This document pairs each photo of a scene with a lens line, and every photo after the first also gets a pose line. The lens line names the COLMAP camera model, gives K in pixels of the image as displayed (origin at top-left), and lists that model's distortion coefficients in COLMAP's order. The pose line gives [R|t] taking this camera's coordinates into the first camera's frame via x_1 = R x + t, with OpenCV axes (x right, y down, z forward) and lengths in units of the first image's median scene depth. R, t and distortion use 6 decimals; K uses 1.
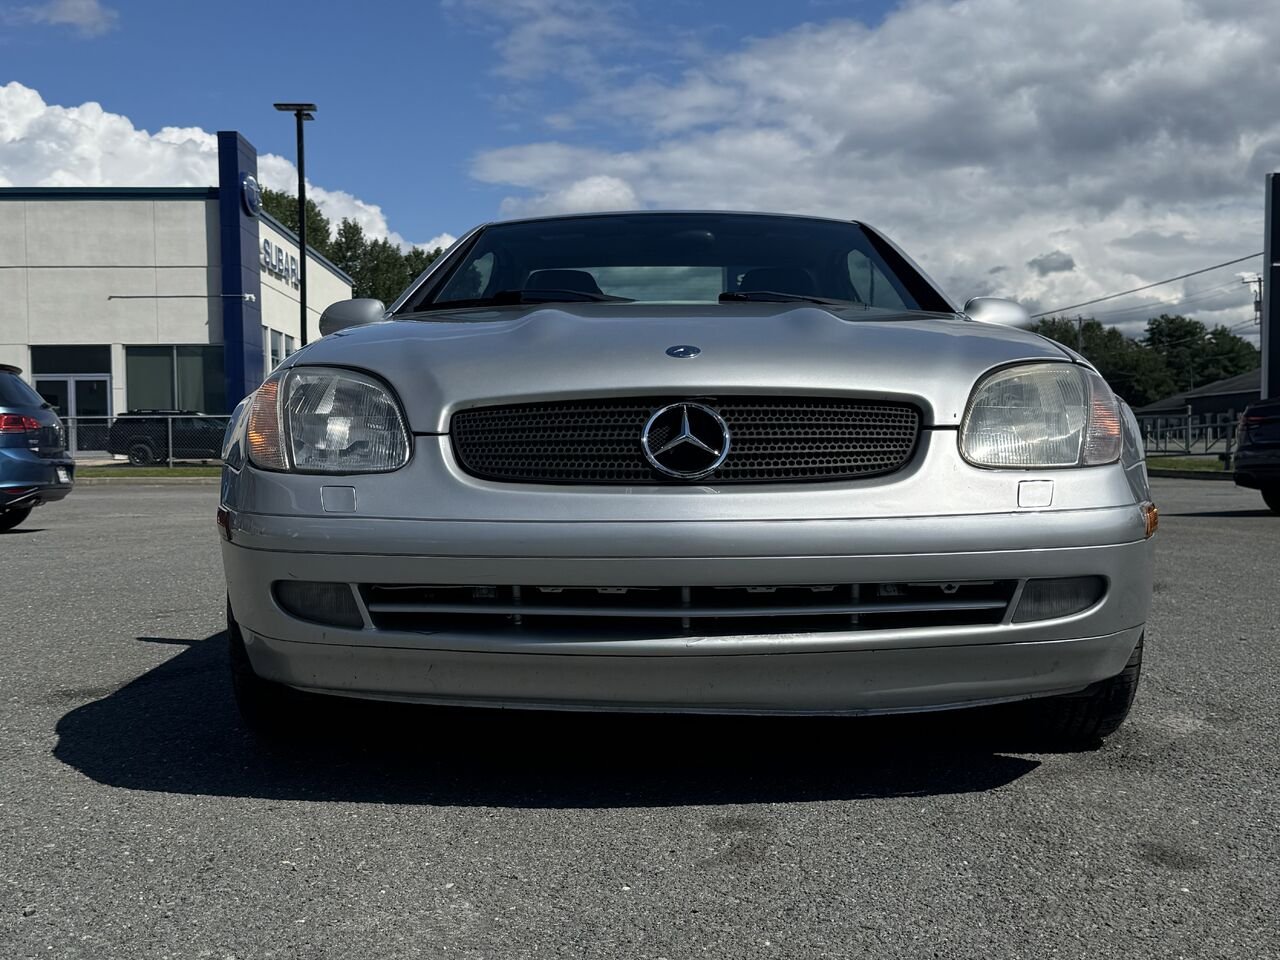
lens RADIAL K [[1521.1, 0, 634.0], [0, 1521.1, 480.3], [0, 0, 1]] dist [0.201718, -0.592318]
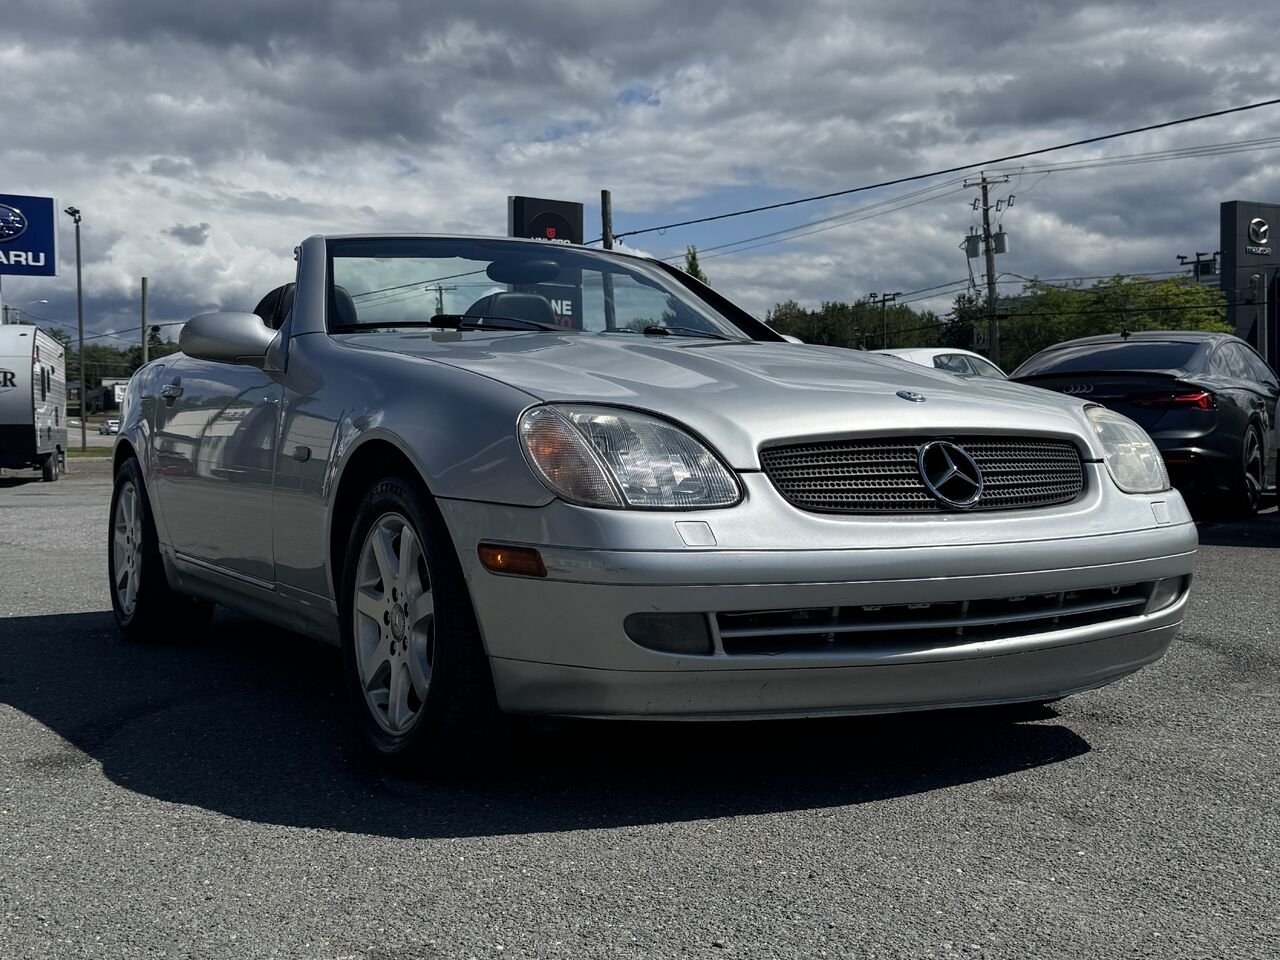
lens RADIAL K [[1557.4, 0, 633.3], [0, 1557.4, 472.8], [0, 0, 1]] dist [0.261814, -0.631505]
pose [[0.859412, -0.013443, 0.511106, -0.784170], [0.014280, 0.999895, 0.002287, -0.033323], [-0.511084, 0.005333, 0.859514, 0.090436]]
